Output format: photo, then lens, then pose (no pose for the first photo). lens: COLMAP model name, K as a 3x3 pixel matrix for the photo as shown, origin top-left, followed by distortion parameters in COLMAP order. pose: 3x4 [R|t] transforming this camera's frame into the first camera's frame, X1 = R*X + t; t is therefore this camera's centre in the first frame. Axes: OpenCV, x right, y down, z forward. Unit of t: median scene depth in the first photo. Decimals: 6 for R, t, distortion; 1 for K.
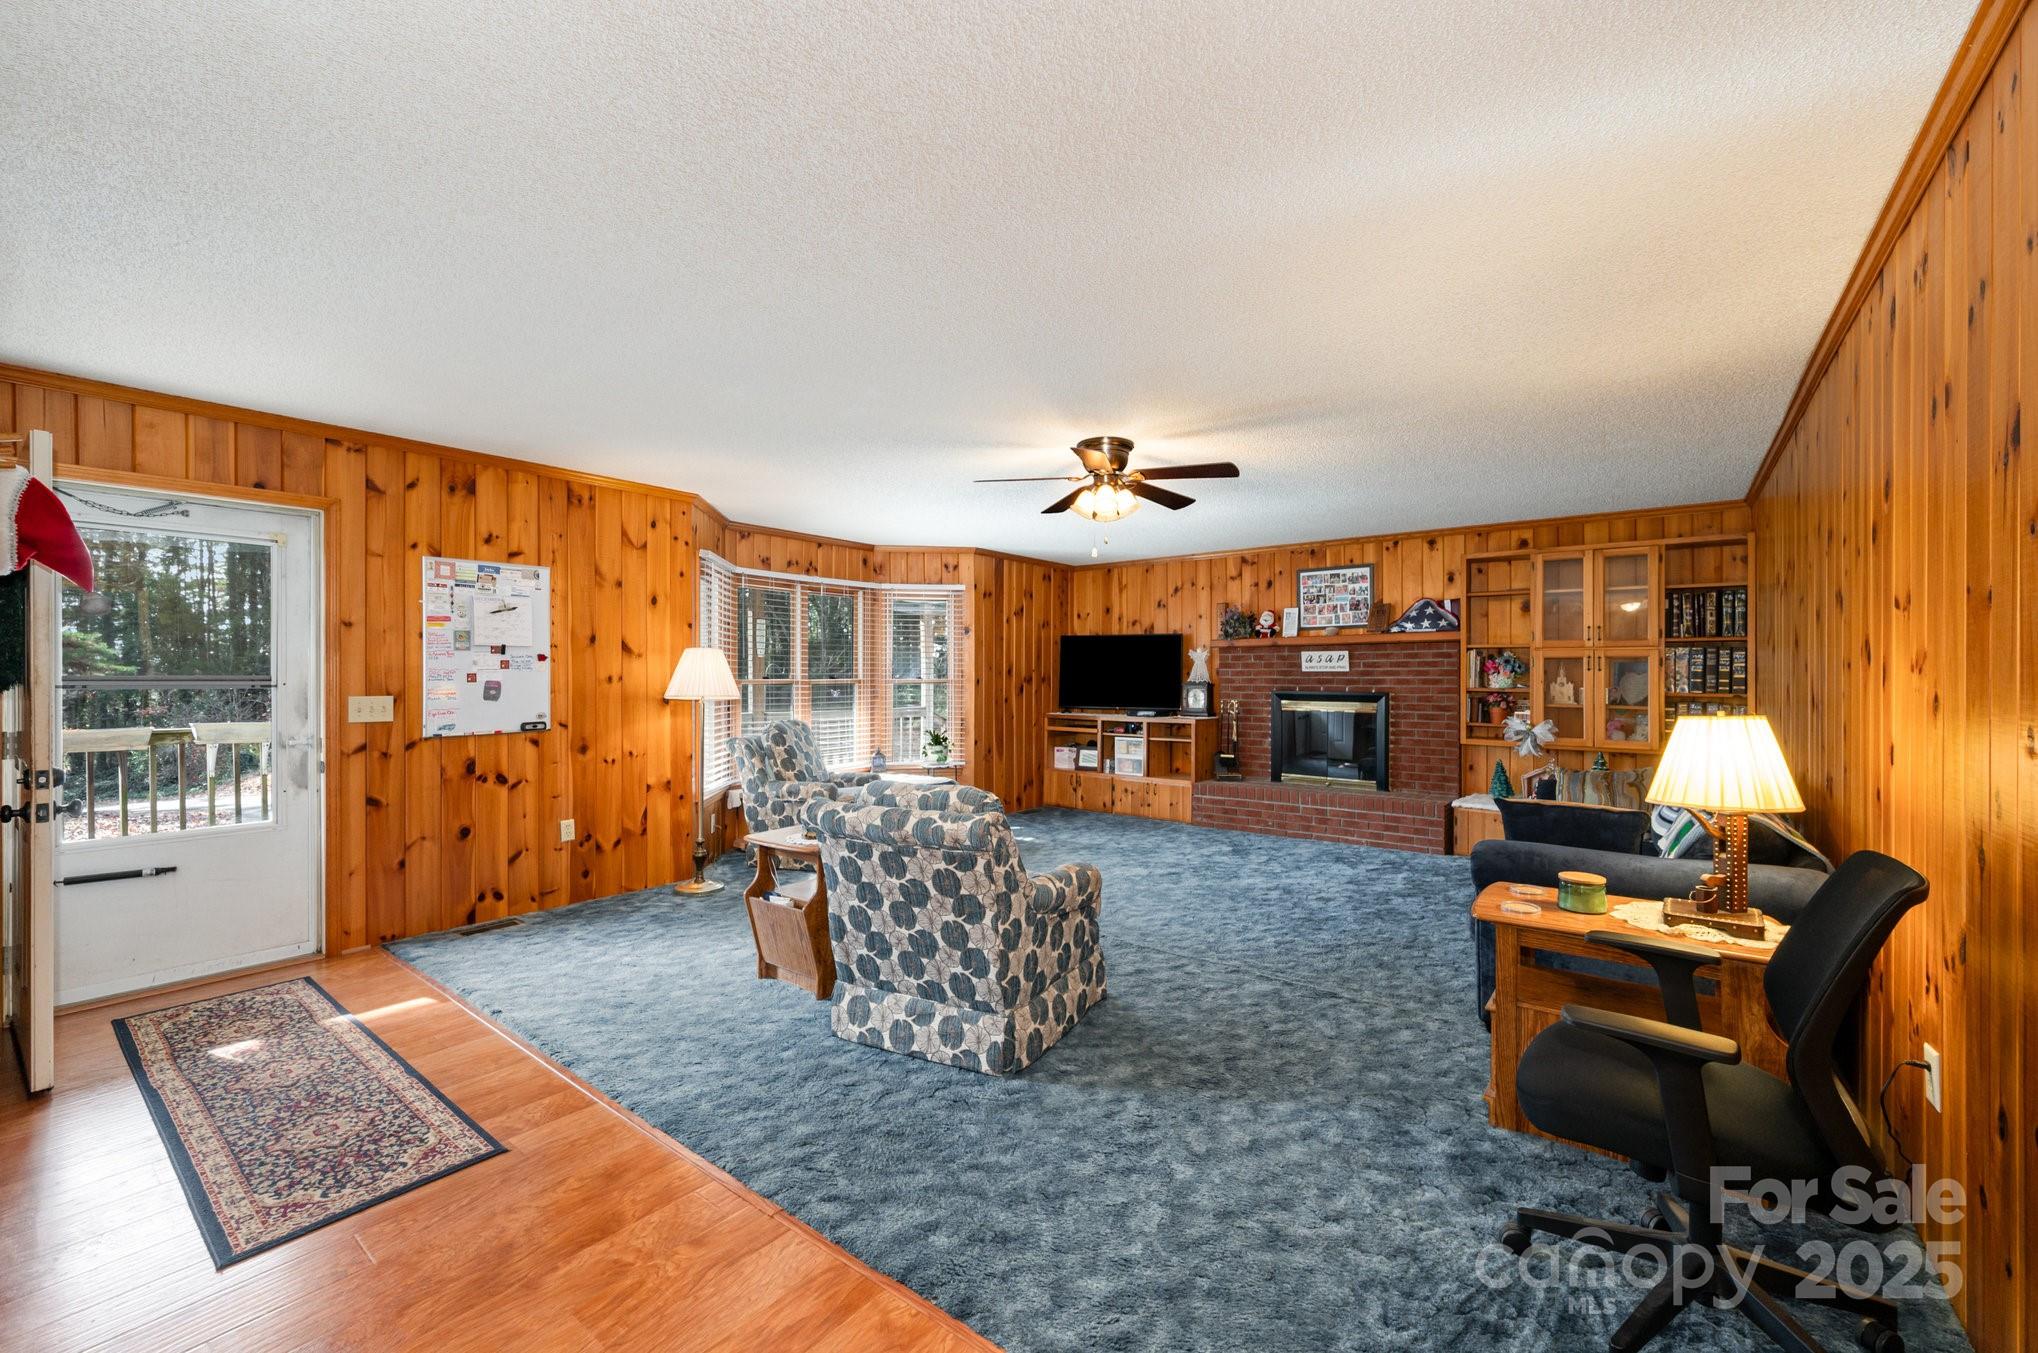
lens RADIAL K [[819.8, 0, 1023.3], [0, 819.8, 680.3], [0, 0, 1]] dist [-0.000233, 0.000263]
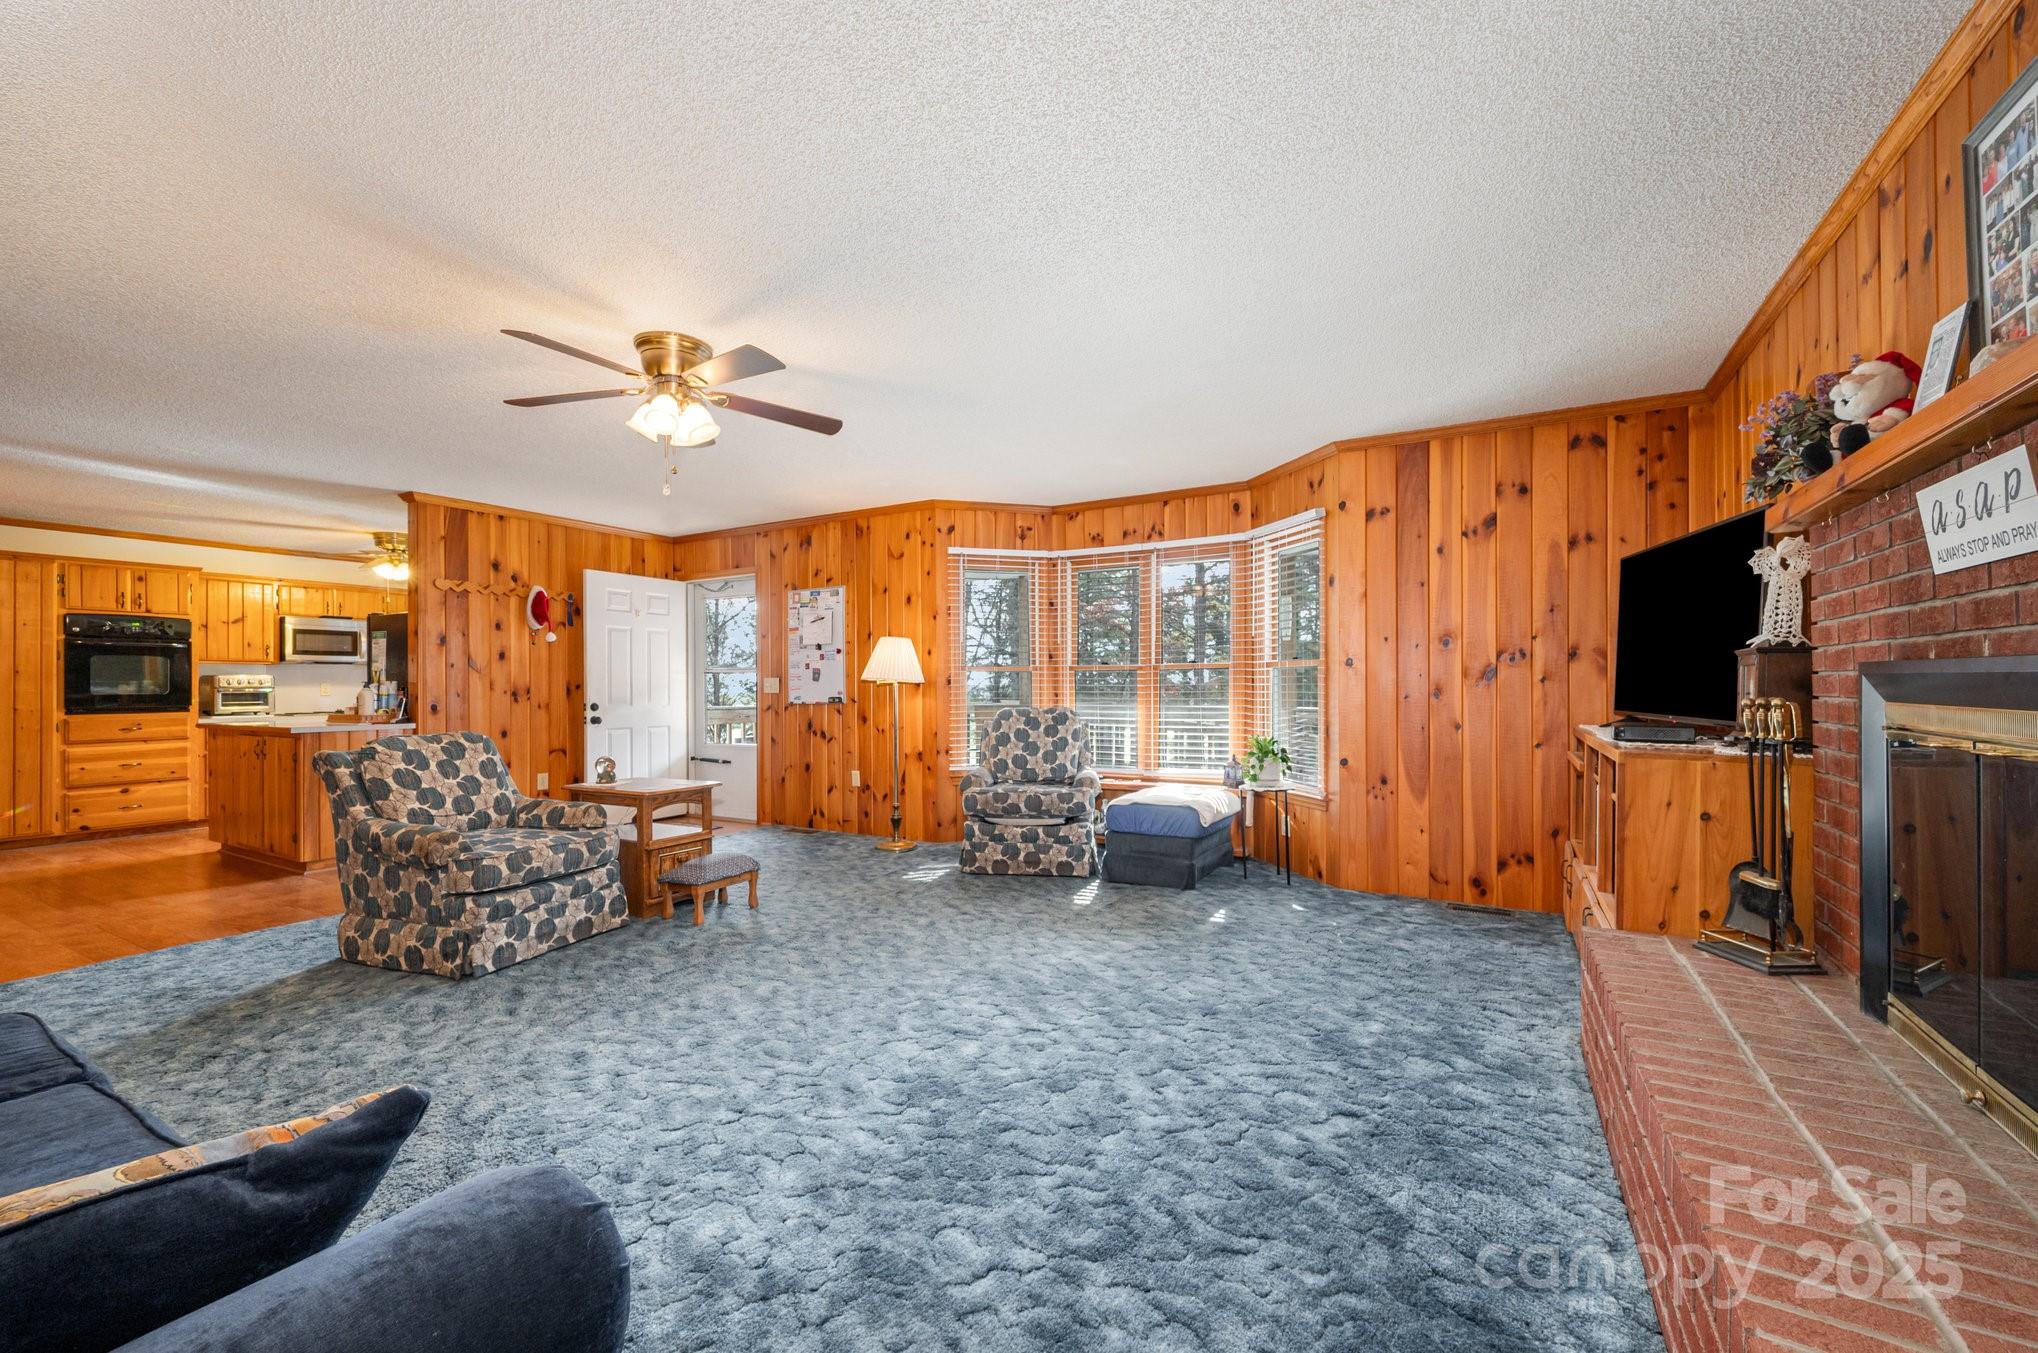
lens RADIAL K [[819.8, 0, 1023.3], [0, 819.8, 680.3], [0, 0, 1]] dist [-0.000233, 0.000263]
pose [[0.138952, -0.004649, -0.990288, 0.925260], [0.001313, 0.999989, -0.004510, 0.031576], [0.990298, -0.000674, 0.138957, 1.228171]]
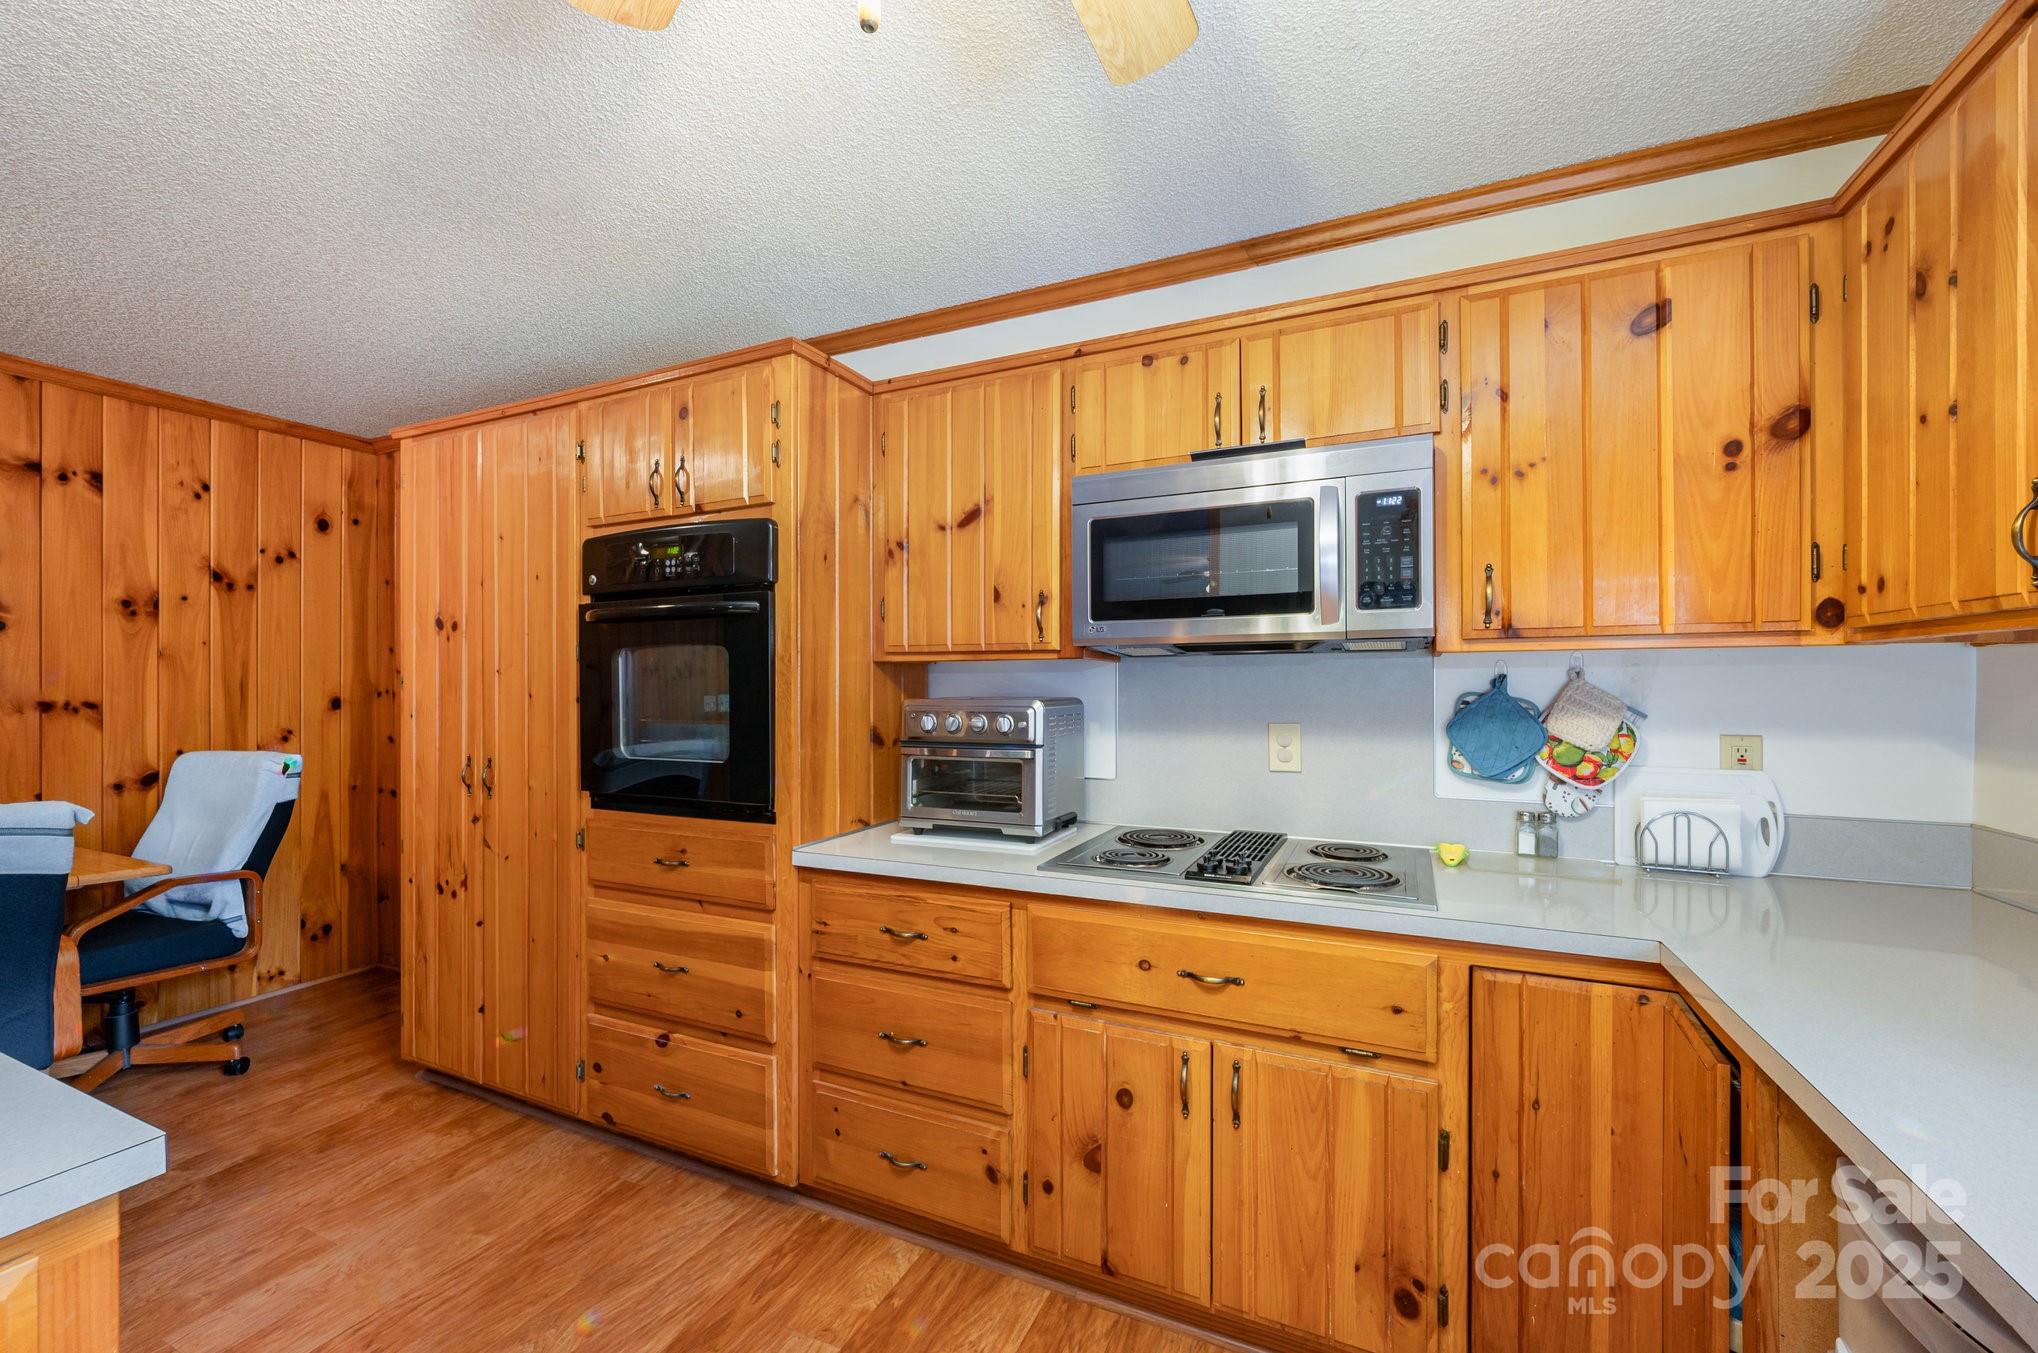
lens RADIAL K [[819.8, 0, 1023.3], [0, 819.8, 680.3], [0, 0, 1]] dist [-0.000233, 0.000263]
pose [[-0.976008, 0.009052, -0.217544, -0.945502], [0.006748, 0.999913, 0.011330, -0.006618], [0.217628, 0.009590, -0.975985, 0.336324]]
